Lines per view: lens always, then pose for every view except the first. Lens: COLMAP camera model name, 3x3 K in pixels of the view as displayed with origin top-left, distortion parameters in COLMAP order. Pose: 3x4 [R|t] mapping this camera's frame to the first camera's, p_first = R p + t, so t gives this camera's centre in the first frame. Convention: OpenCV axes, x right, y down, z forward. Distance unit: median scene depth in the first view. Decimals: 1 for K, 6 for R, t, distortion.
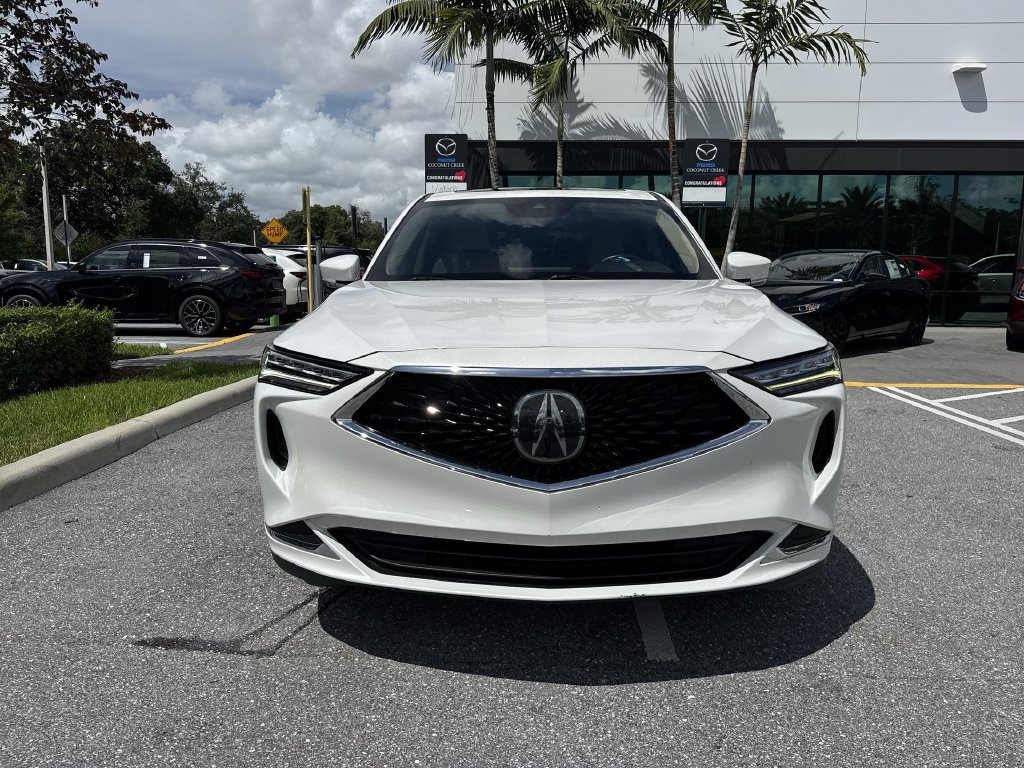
lens RADIAL K [[720.4, 0, 505.2], [0, 720.4, 388.5], [0, 0, 1]] dist [0.054546, -0.069601]
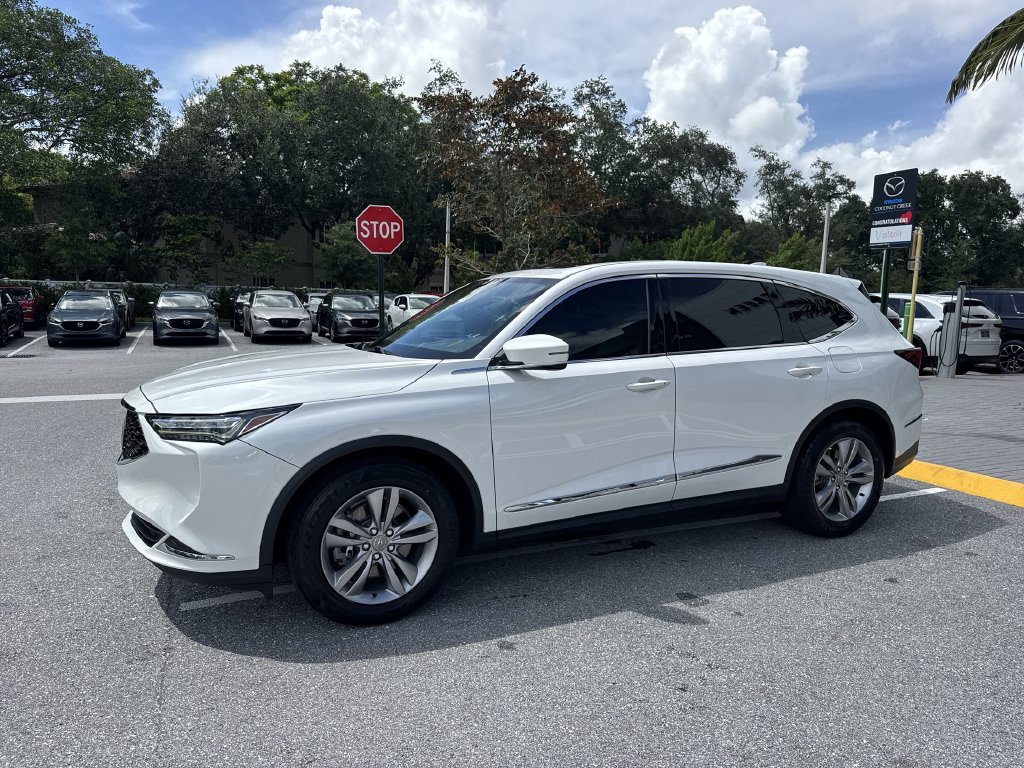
lens RADIAL K [[720.4, 0, 512.2], [0, 720.4, 383.4], [0, 0, 1]] dist [0.054546, -0.069601]
pose [[0.466095, 0.103333, -0.878680, 0.646478], [-0.153459, 0.987544, 0.034733, -0.084319], [0.871324, 0.118653, 0.476147, 0.292586]]
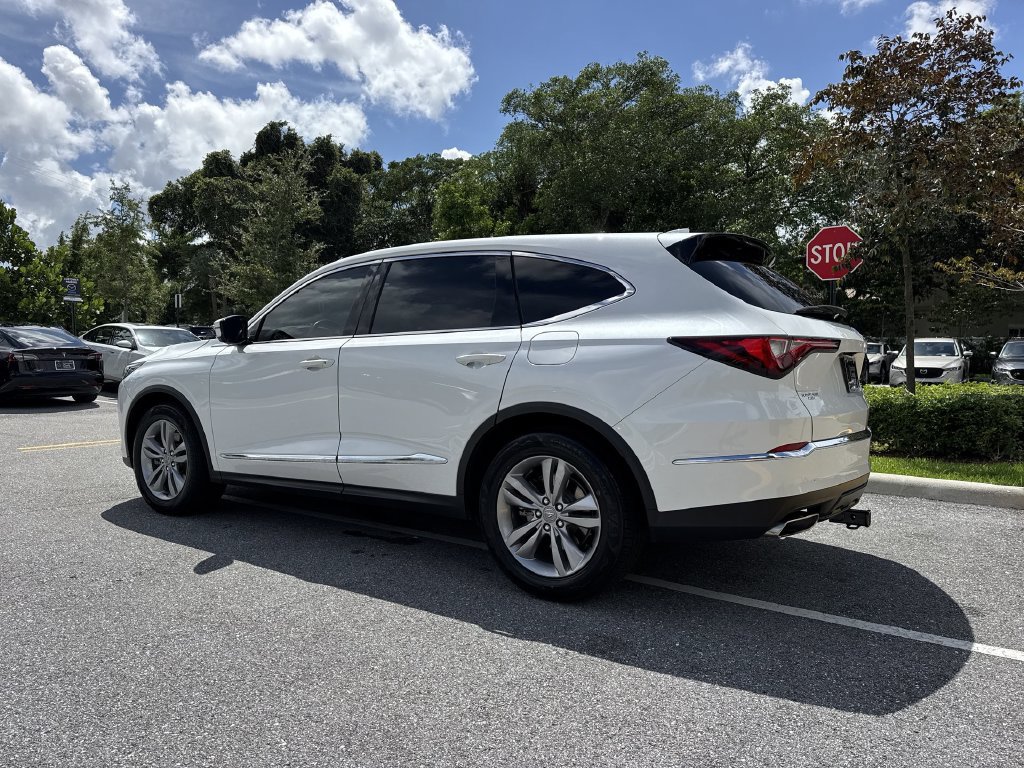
lens RADIAL K [[728.0, 0, 503.8], [0, 728.0, 382.3], [0, 0, 1]] dist [0.030724, -0.034777]
pose [[-0.540909, 0.024506, -0.840724, 0.619010], [-0.144519, 0.982001, 0.121605, -0.163063], [0.828572, 0.187278, -0.527632, 1.135041]]
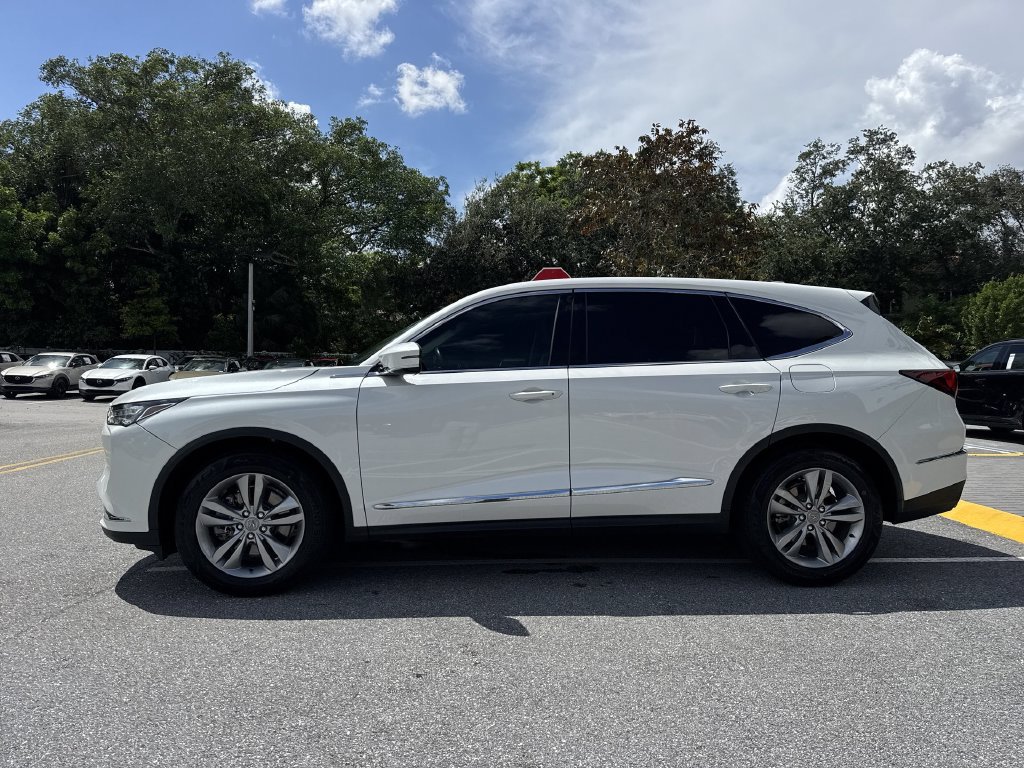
lens RADIAL K [[720.4, 0, 517.9], [0, 720.4, 386.0], [0, 0, 1]] dist [0.054546, -0.069601]
pose [[0.094459, 0.015813, -0.995403, 0.760984], [-0.162297, 0.986742, 0.000274, -0.084597], [0.982210, 0.161525, 0.095773, 0.598709]]
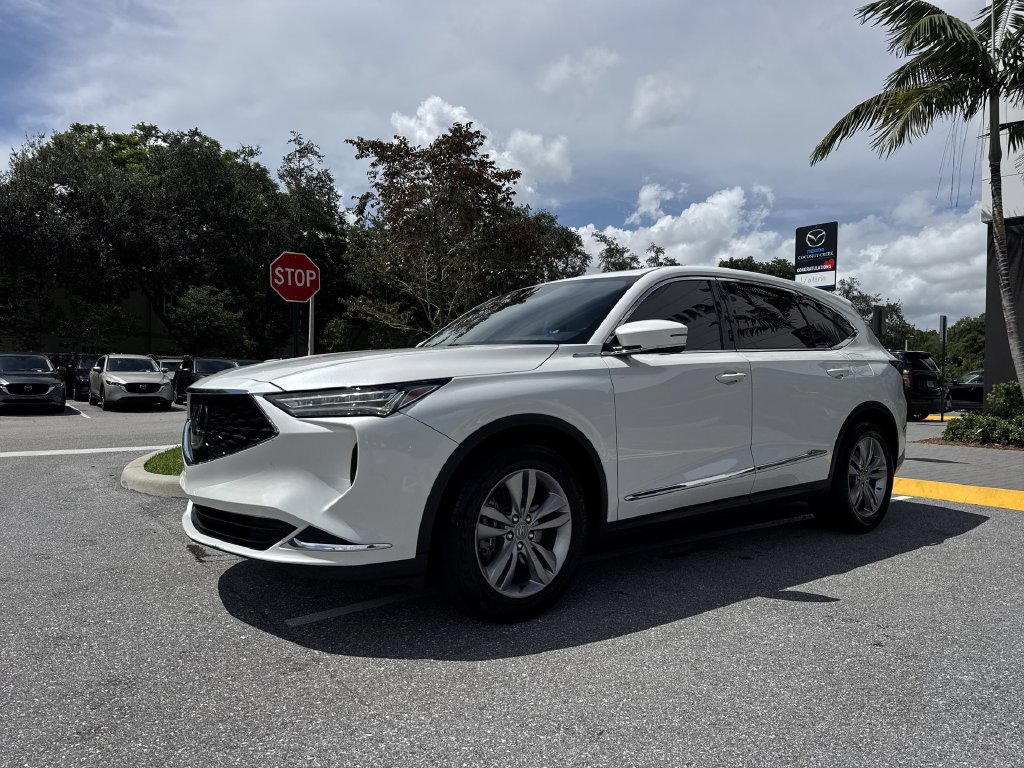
lens RADIAL K [[720.4, 0, 511.2], [0, 720.4, 380.2], [0, 0, 1]] dist [0.054546, -0.069601]
pose [[0.643520, 0.002622, -0.765425, 0.526090], [-0.129223, 0.986012, -0.105265, 0.010326], [0.754443, 0.166651, 0.634857, 0.147247]]
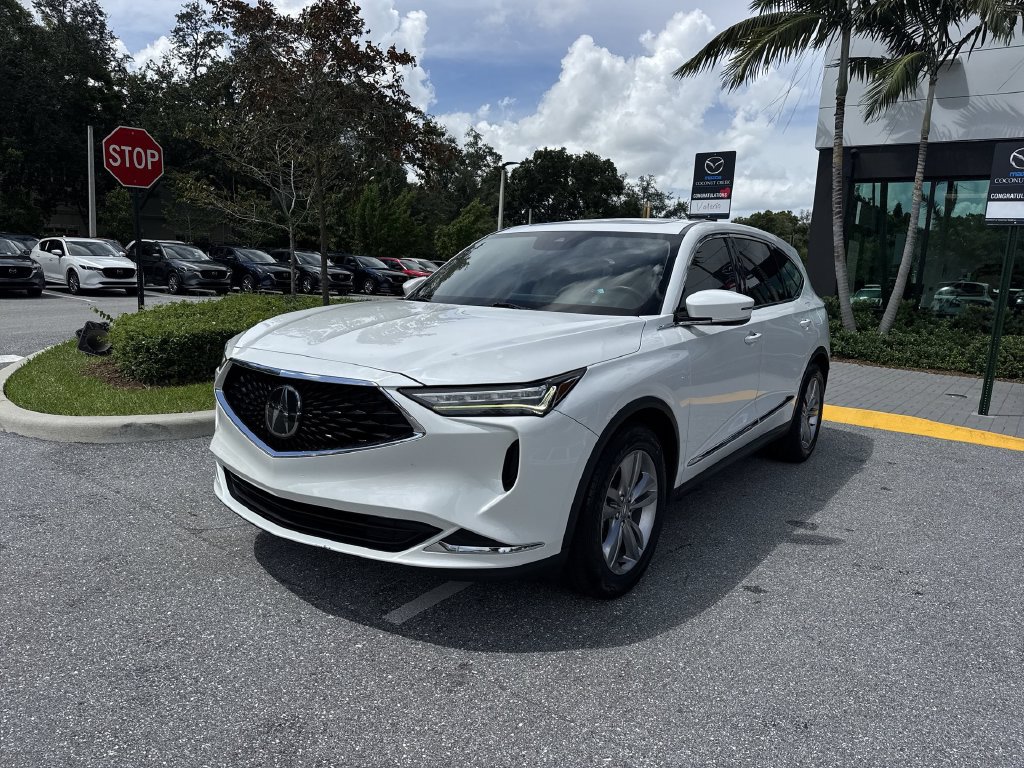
lens RADIAL K [[720.4, 0, 503.3], [0, 720.4, 389.0], [0, 0, 1]] dist [0.054546, -0.069601]
pose [[0.822736, 0.125550, -0.554386, 0.360946], [-0.129449, 0.991059, 0.032334, -0.027459], [0.553488, 0.045162, 0.831632, 0.019679]]
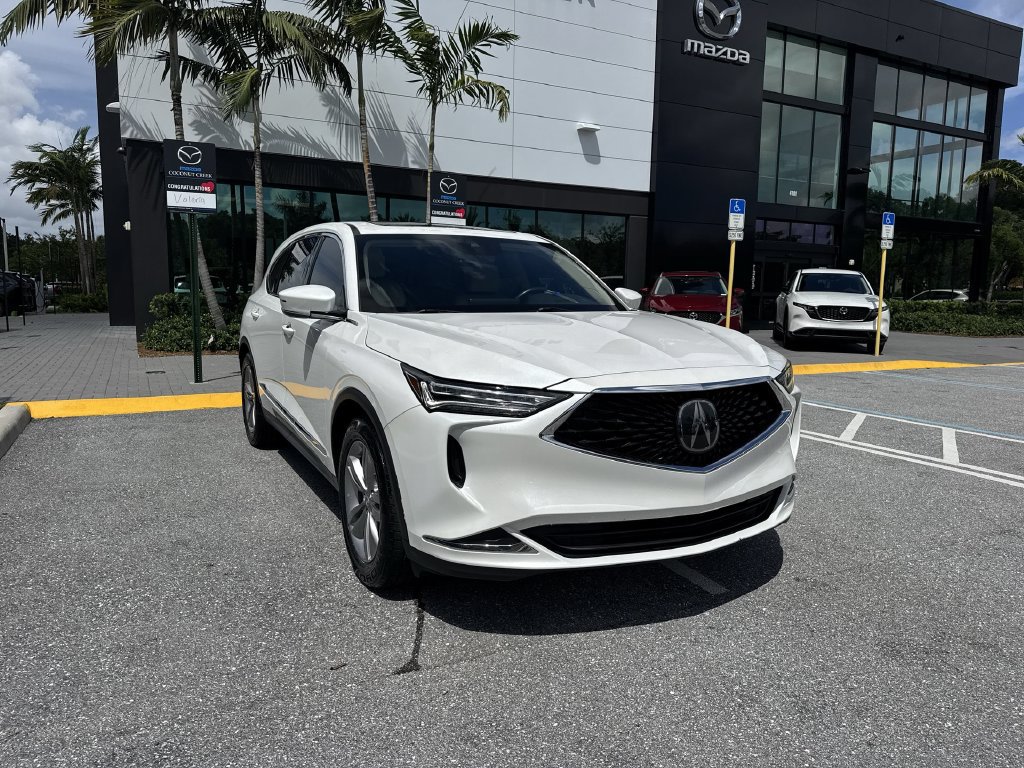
lens RADIAL K [[720.4, 0, 513.5], [0, 720.4, 394.0], [0, 0, 1]] dist [0.054546, -0.069601]
pose [[0.860769, -0.066508, 0.504632, -0.283502], [0.070843, 0.997431, 0.010617, -0.014288], [-0.504041, 0.026611, 0.863269, -0.003918]]
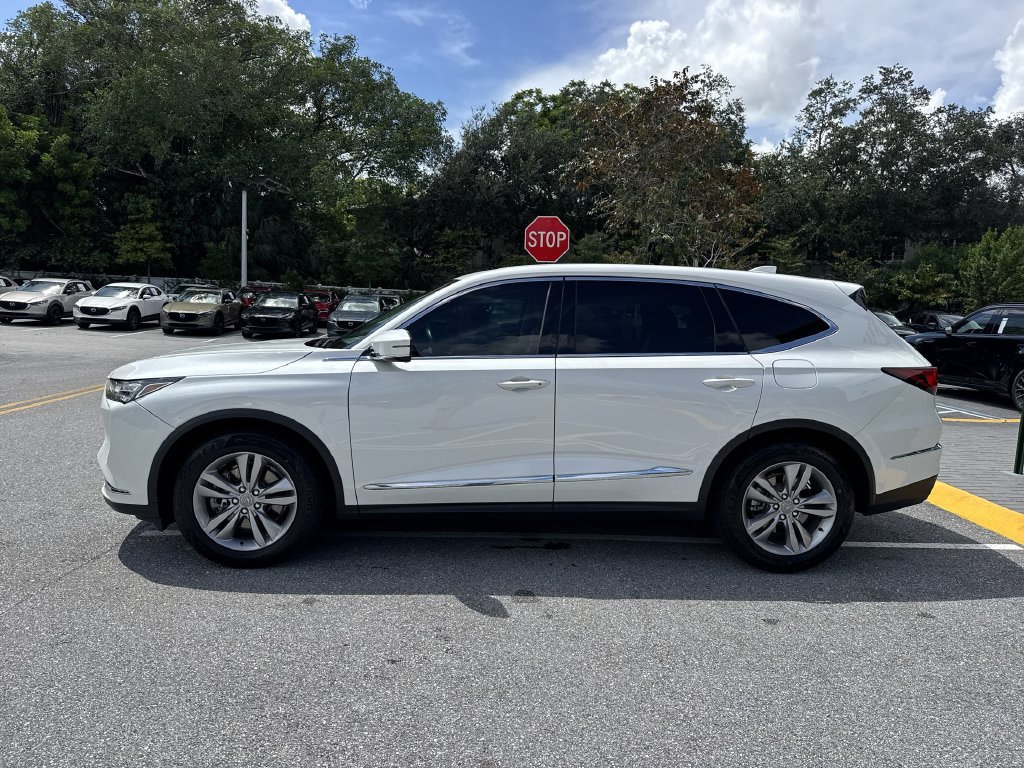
lens RADIAL K [[720.4, 0, 508.5], [0, 720.4, 384.1], [0, 0, 1]] dist [0.054546, -0.069601]
pose [[0.088657, 0.109137, -0.990065, 0.772188], [-0.192597, 0.977099, 0.090461, -0.131403], [0.977265, 0.182663, 0.107647, 0.593707]]
